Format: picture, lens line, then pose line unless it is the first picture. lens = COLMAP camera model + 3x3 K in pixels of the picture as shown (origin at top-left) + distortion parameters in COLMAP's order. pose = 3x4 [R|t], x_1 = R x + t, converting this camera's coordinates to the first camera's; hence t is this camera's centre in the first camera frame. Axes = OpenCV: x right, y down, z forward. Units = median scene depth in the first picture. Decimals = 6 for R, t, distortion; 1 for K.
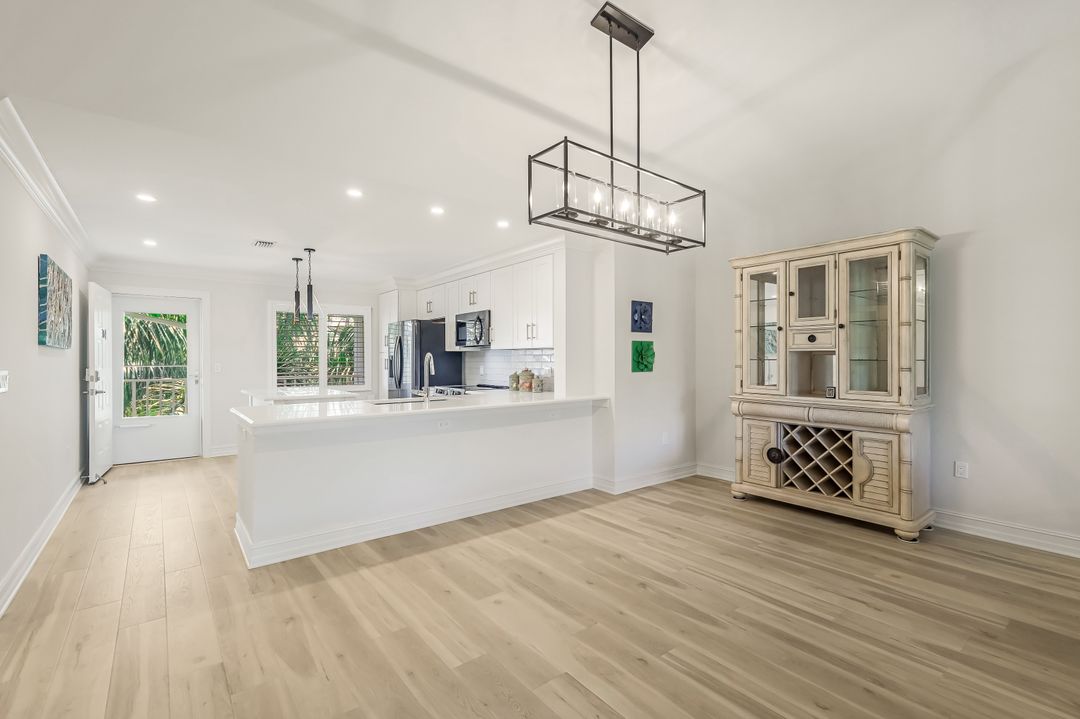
lens RADIAL K [[479.8, 0, 540.0], [0, 479.8, 359.5], [0, 0, 1]] dist [0.009054, 0.000170]
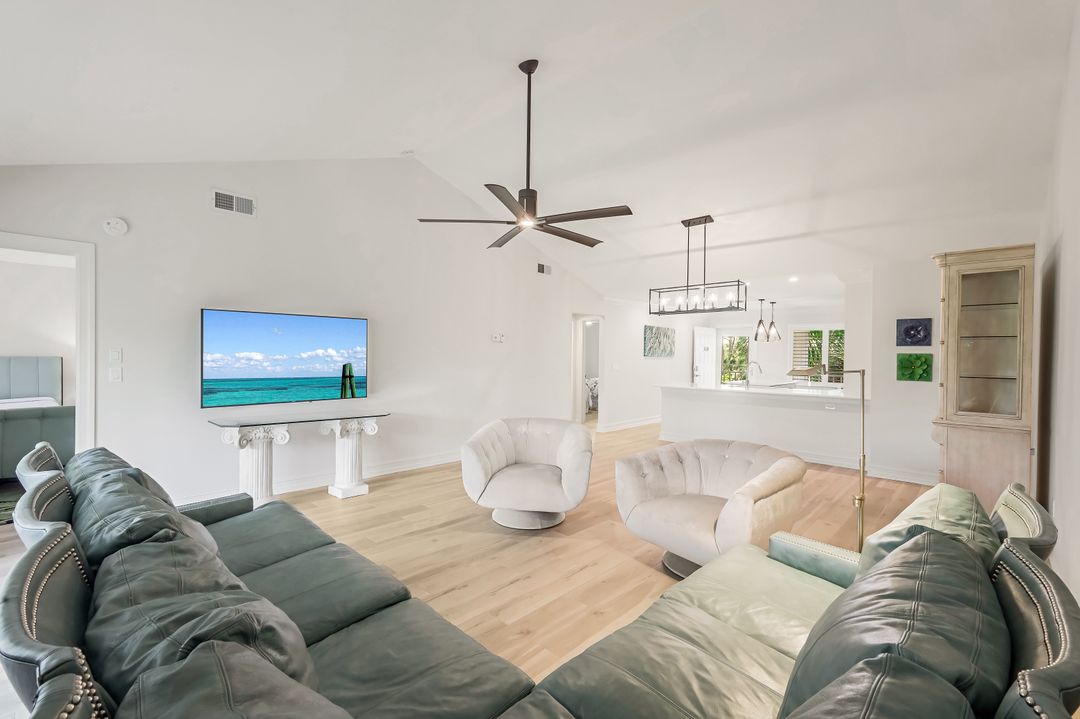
lens RADIAL K [[471.9, 0, 542.3], [0, 471.9, 351.0], [0, 0, 1]] dist [0.009156, 0.000151]
pose [[0.149839, -0.002343, -0.988708, 1.199531], [-0.015424, 0.999870, -0.004707, -0.025853], [0.988590, 0.015955, 0.149783, -0.031689]]
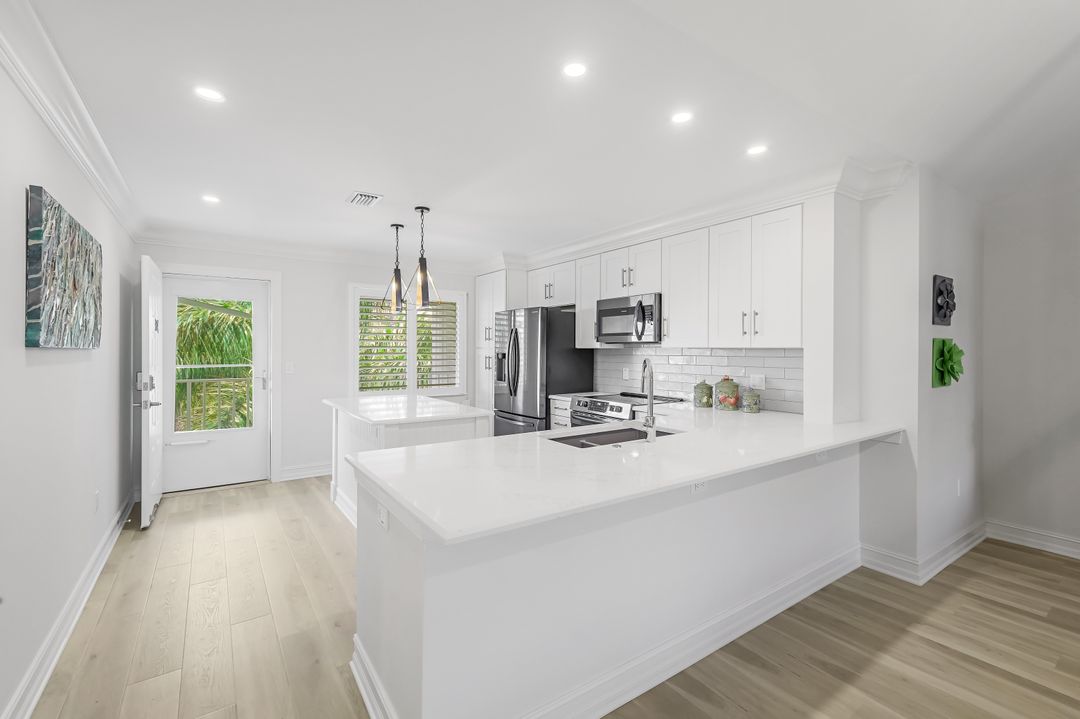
lens RADIAL K [[471.9, 0, 542.3], [0, 471.9, 351.0], [0, 0, 1]] dist [0.009156, 0.000151]
pose [[0.998180, 0.004995, -0.060093, -0.284093], [-0.004763, 0.999981, 0.004005, -0.021742], [0.060112, -0.003712, 0.998185, 0.339483]]
